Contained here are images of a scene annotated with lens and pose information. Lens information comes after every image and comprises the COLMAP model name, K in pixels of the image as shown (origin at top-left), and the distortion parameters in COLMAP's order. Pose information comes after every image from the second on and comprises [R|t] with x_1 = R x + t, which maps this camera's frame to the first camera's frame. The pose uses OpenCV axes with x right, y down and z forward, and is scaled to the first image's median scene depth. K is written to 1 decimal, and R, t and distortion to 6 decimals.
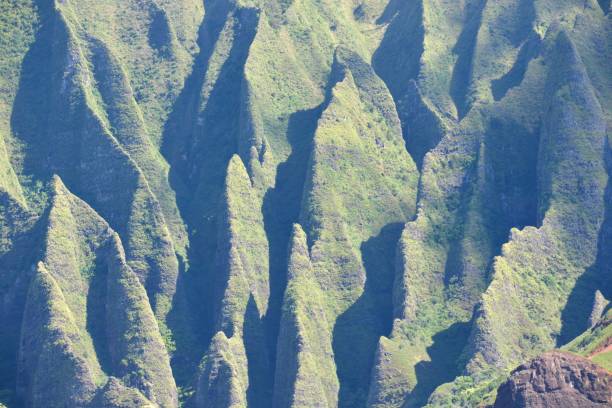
lens RADIAL K [[1908.7, 0, 316.4], [0, 1908.7, 204.2], [0, 0, 1]] dist [0.912540, 1.587656]
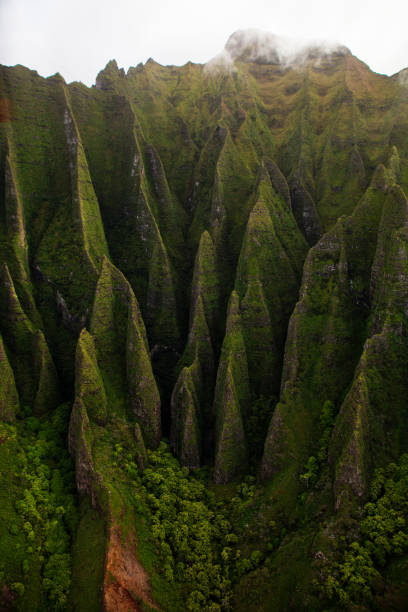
lens RADIAL K [[410.0, 0, 204.0], [0, 410.0, 306.0], [0, 0, 1]] dist [-0.106714, 0.065125]
pose [[0.994127, 0.068920, -0.083433, -0.005053], [-0.029141, 0.912985, 0.406951, -0.130704], [0.104220, -0.402129, 0.909632, 0.645409]]
